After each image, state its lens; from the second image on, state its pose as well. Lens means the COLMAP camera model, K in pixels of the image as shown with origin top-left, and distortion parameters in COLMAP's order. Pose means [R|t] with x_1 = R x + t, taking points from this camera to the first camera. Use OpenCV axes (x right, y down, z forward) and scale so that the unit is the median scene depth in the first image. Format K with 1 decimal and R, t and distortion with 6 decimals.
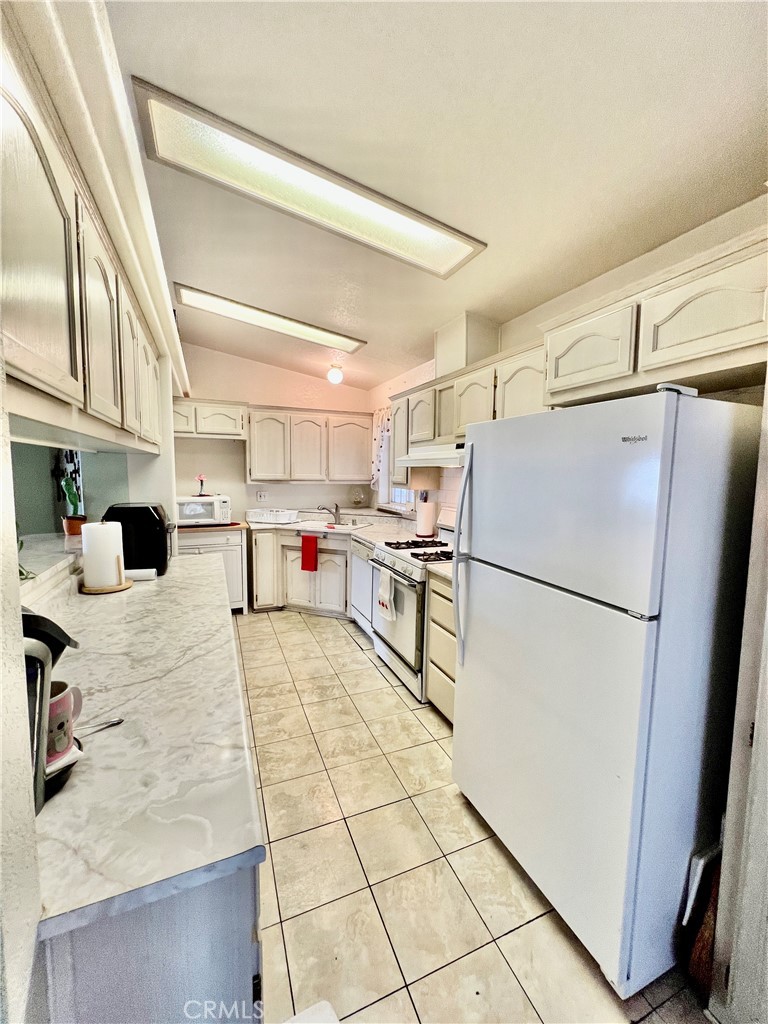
lens RADIAL K [[407.7, 0, 383.8], [0, 407.7, 510.8], [0, 0, 1]] dist [0.003062, 0.000153]
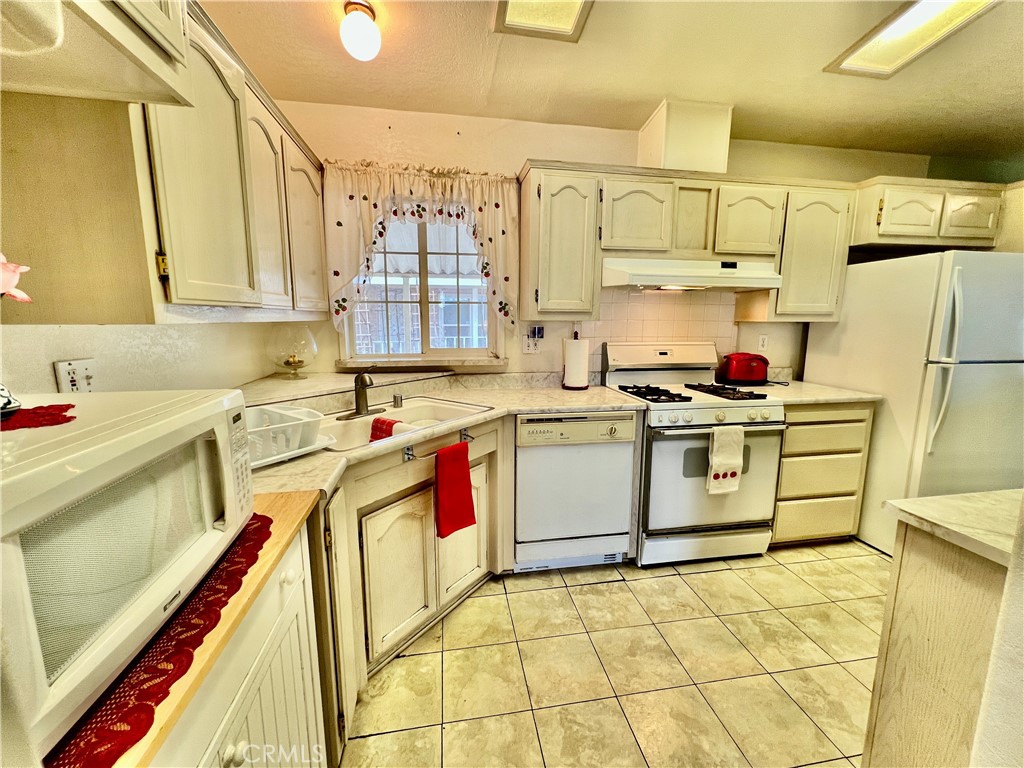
lens RADIAL K [[407.7, 0, 511.8], [0, 407.7, 386.0], [0, 0, 1]] dist [0.003062, 0.000153]
pose [[0.217172, -0.135333, 0.966706, -0.729186], [0.093356, 0.988683, 0.117437, -0.041110], [-0.971659, 0.064744, 0.227349, 1.138325]]
